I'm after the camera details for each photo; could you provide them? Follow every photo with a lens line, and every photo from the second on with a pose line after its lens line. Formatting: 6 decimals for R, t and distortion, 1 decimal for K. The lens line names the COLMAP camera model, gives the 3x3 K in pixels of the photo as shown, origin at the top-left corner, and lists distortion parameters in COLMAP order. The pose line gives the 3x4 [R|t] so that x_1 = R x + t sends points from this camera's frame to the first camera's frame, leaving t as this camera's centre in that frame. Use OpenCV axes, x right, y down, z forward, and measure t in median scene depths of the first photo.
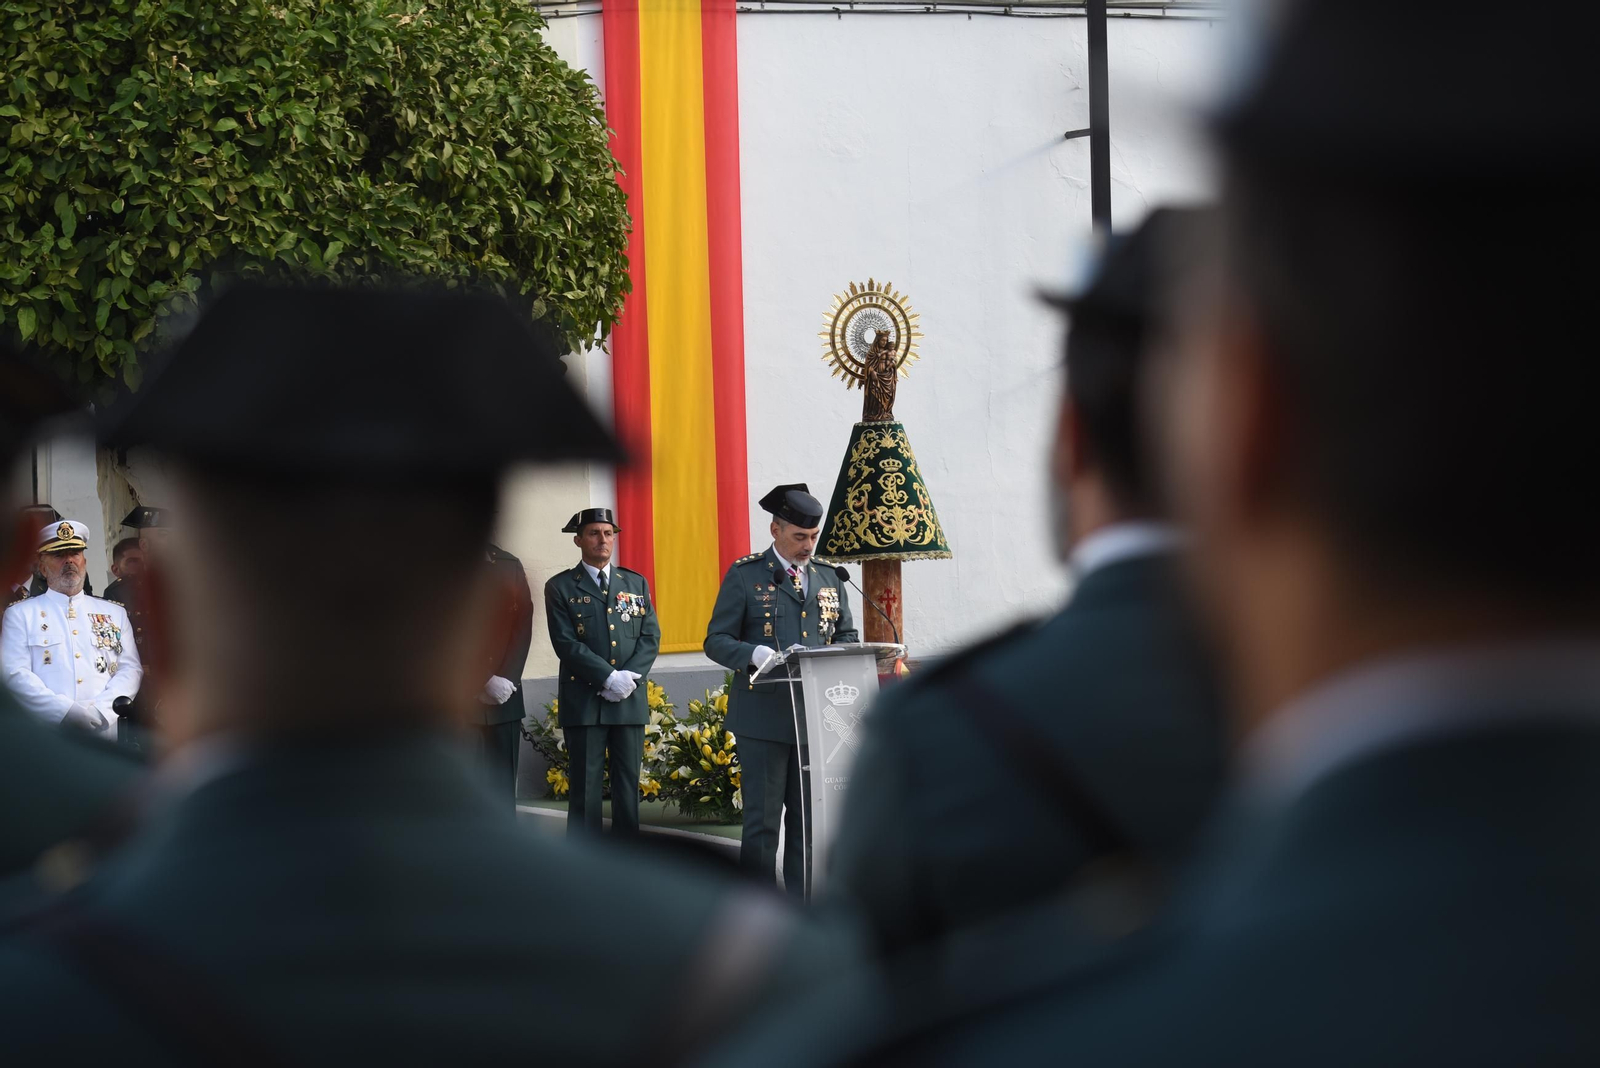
lens RADIAL K [[4893.4, 0, 787.1], [0, 4893.4, 530.2], [0, 0, 1]] dist [0.368369, 0.000000]
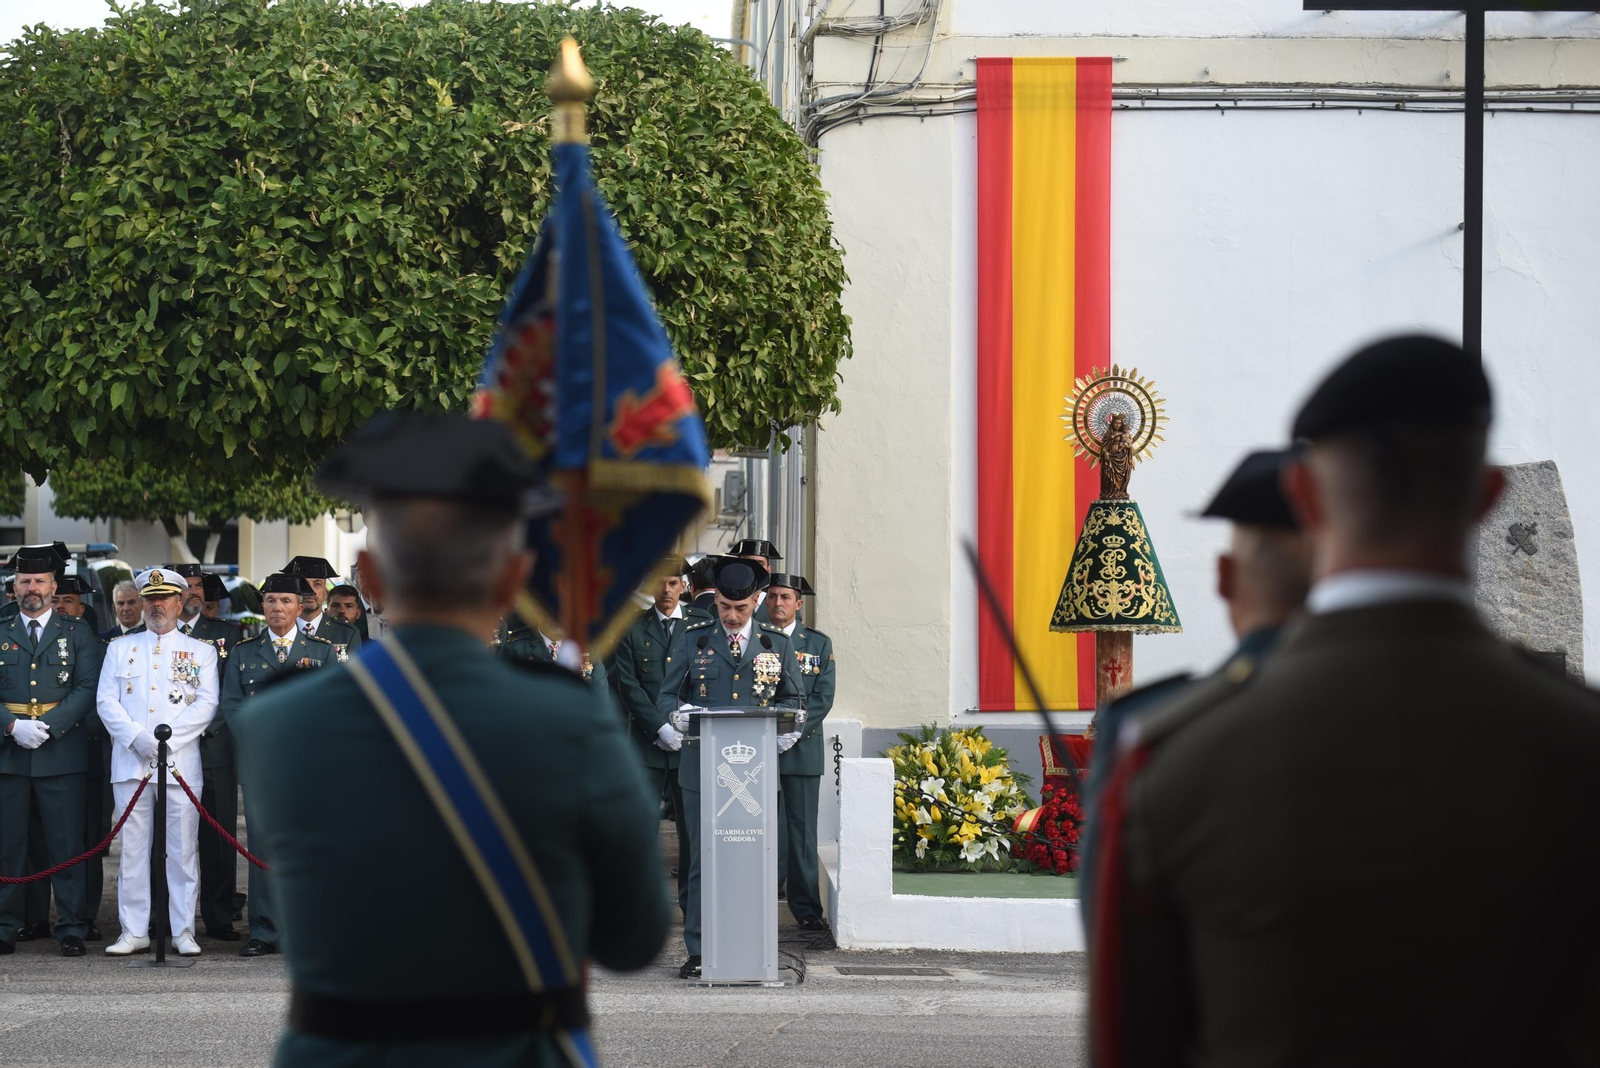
lens RADIAL K [[4731.4, 0, 807.1], [0, 4731.4, 537.6], [0, 0, 1]] dist [0.197098, 0.000000]
pose [[0.927806, 0.031097, -0.371764, 0.339134], [-0.033549, 0.999437, -0.000128, -0.011832], [0.371550, 0.012591, 0.928327, 0.029871]]
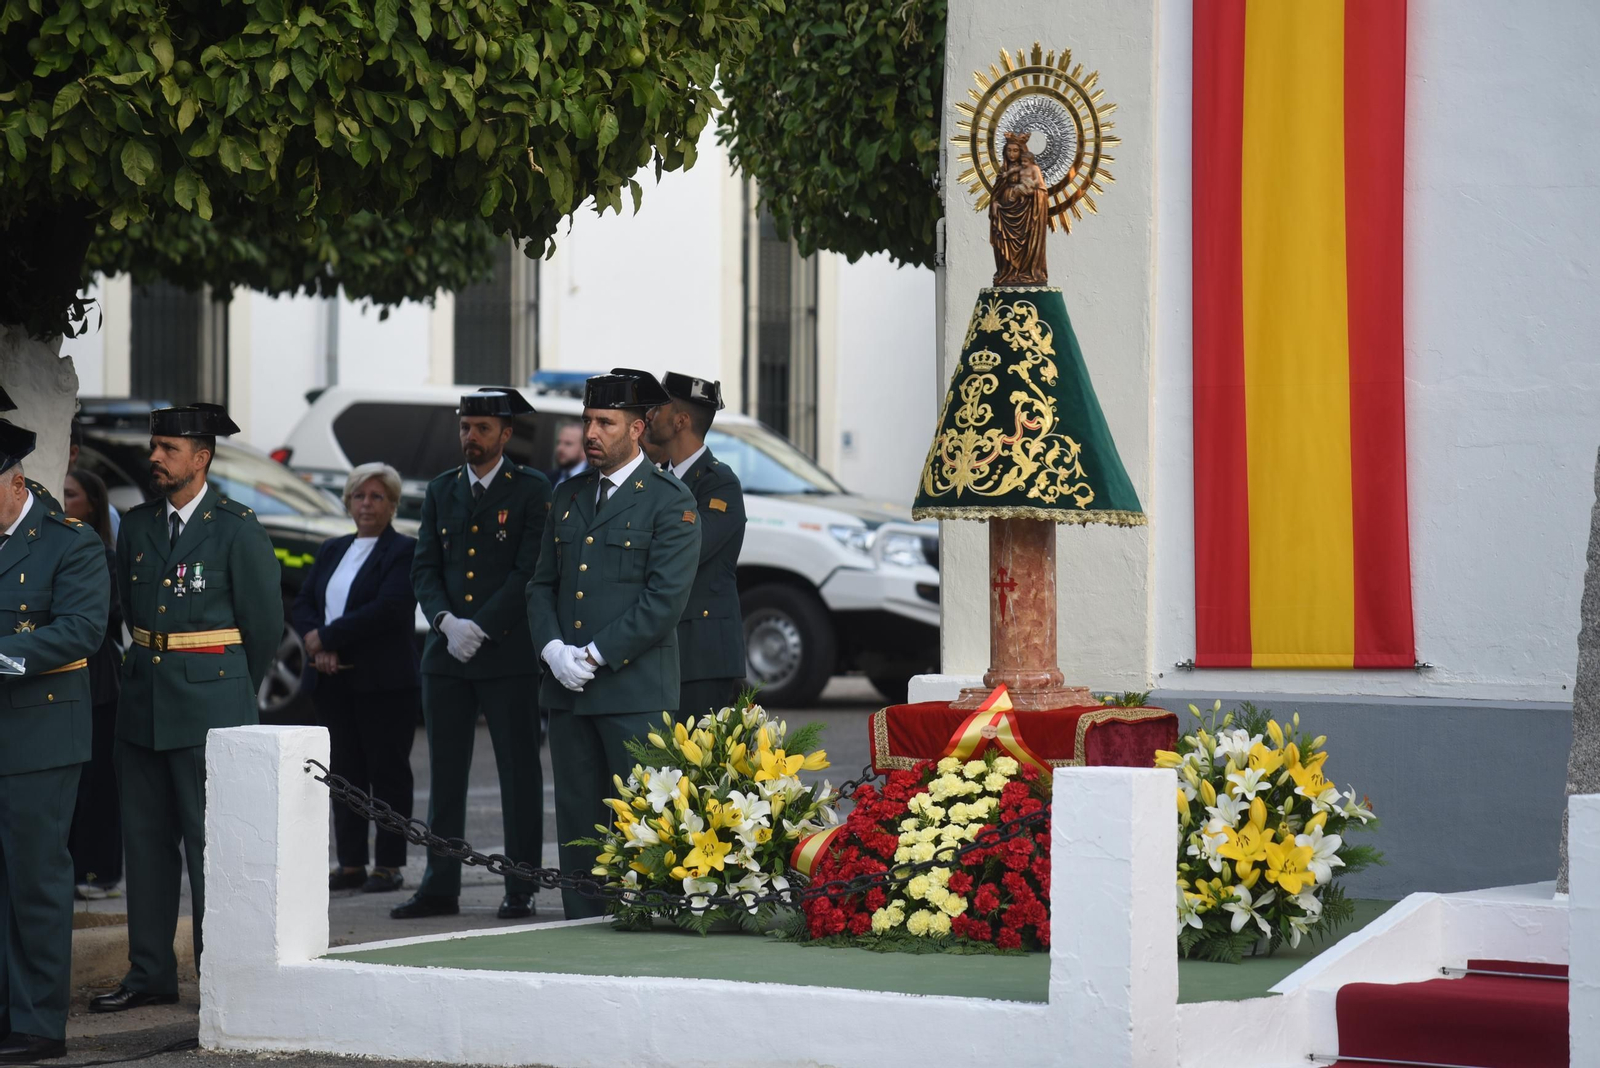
lens RADIAL K [[8959.0, 0, 809.5], [0, 8959.0, 540.6], [0, 0, 1]] dist [2.686738, 0.000000]
pose [[0.564840, 0.041940, -0.824134, 0.914273], [-0.027348, 0.999110, 0.032101, -0.026005], [0.824747, 0.004406, 0.565484, 0.363388]]
